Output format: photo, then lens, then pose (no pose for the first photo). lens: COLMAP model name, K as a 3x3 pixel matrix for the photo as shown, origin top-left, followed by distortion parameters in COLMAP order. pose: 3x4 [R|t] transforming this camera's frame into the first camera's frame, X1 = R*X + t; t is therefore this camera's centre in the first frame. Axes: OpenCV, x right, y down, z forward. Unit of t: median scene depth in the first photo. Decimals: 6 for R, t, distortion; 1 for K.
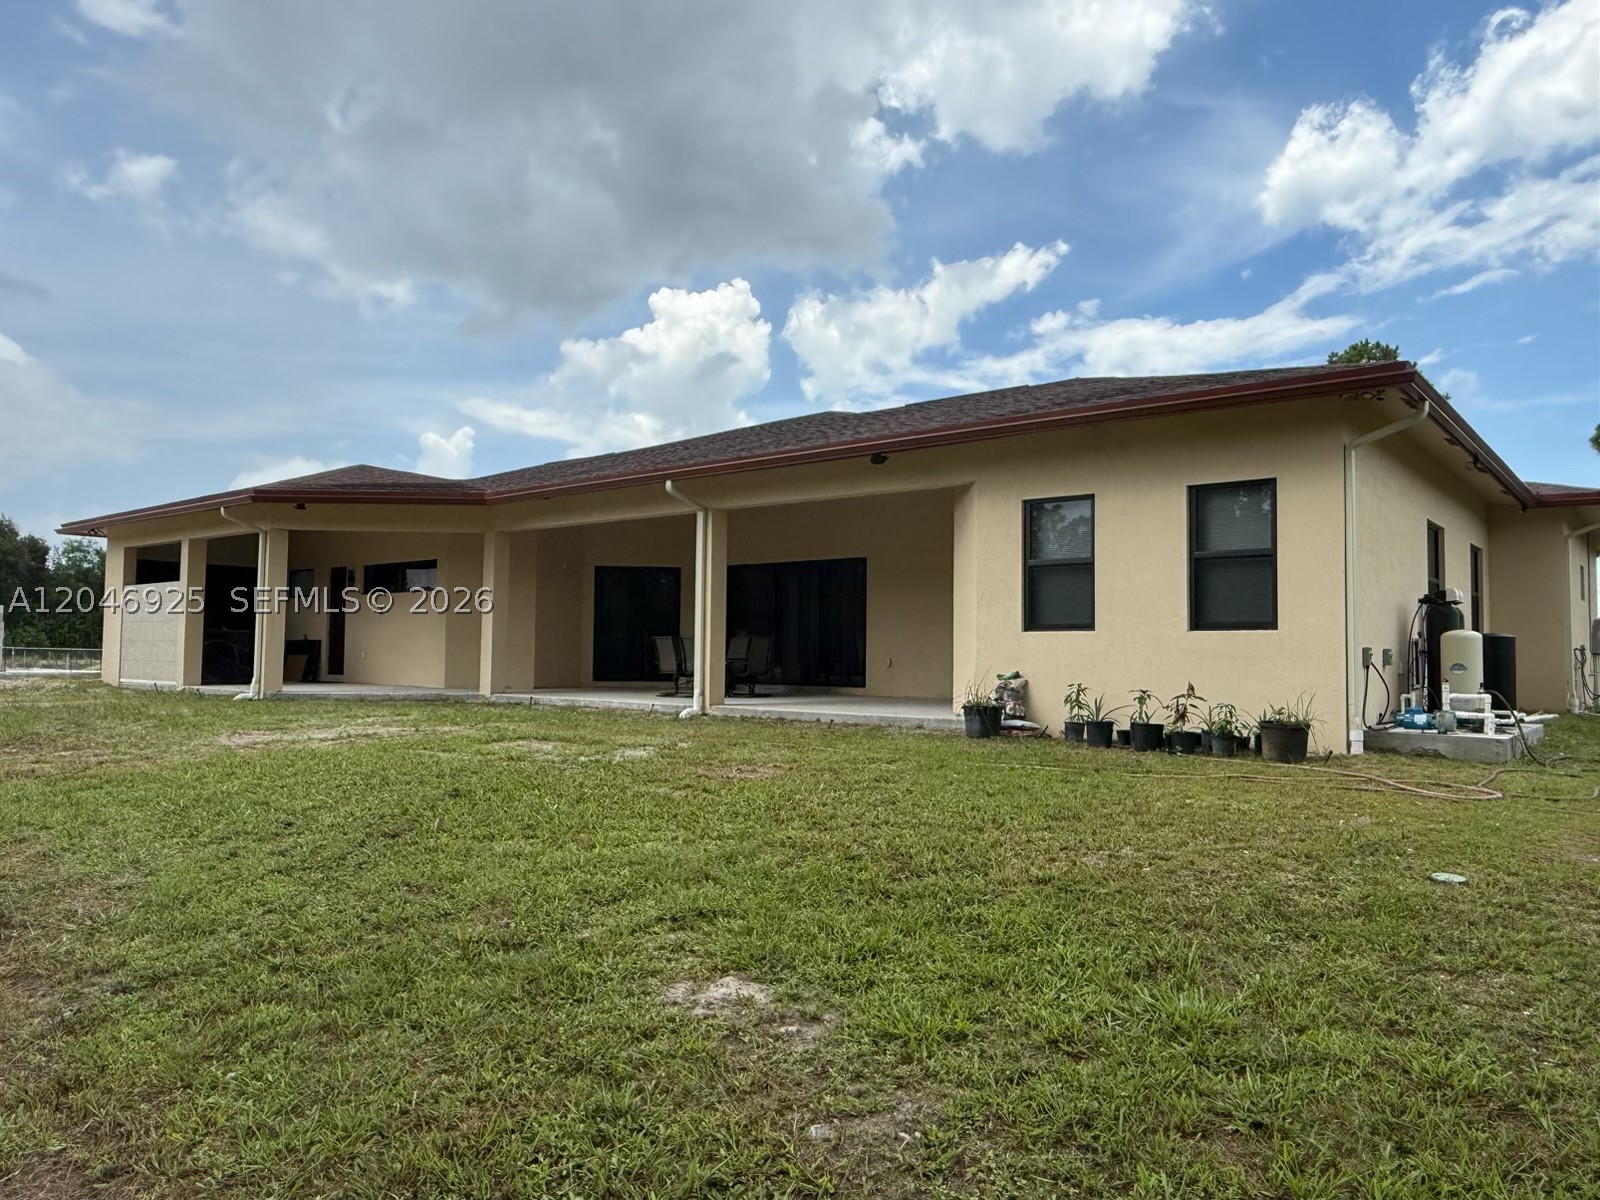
lens RADIAL K [[1103.0, 0, 800.0], [0, 1103.0, 600.0], [0, 0, 1]] dist [0.003589, 0.003153]
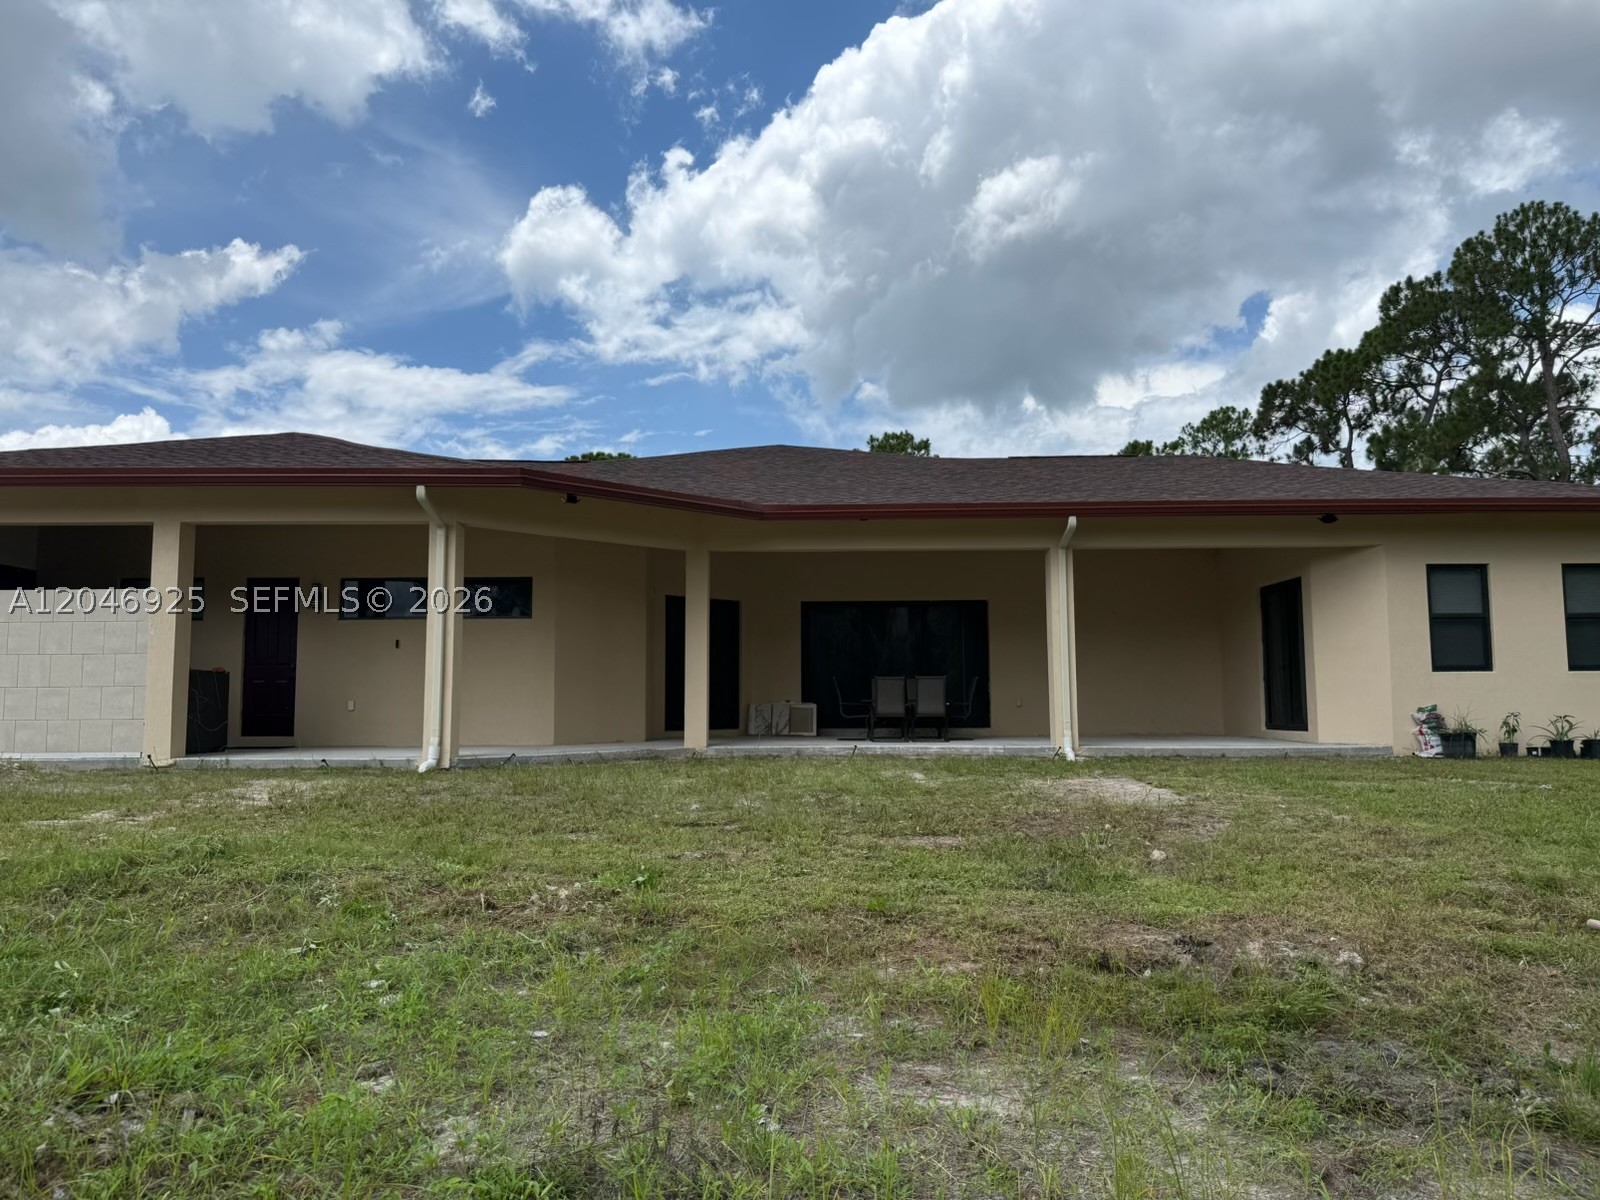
lens RADIAL K [[1140.4, 0, 798.3], [0, 1140.4, 598.6], [0, 0, 1]] dist [0.037003, -0.043173]
pose [[0.775179, 0.045868, 0.630074, -0.762889], [-0.017212, 0.998524, -0.051515, 0.017140], [-0.631507, 0.029088, 0.774824, 0.305468]]
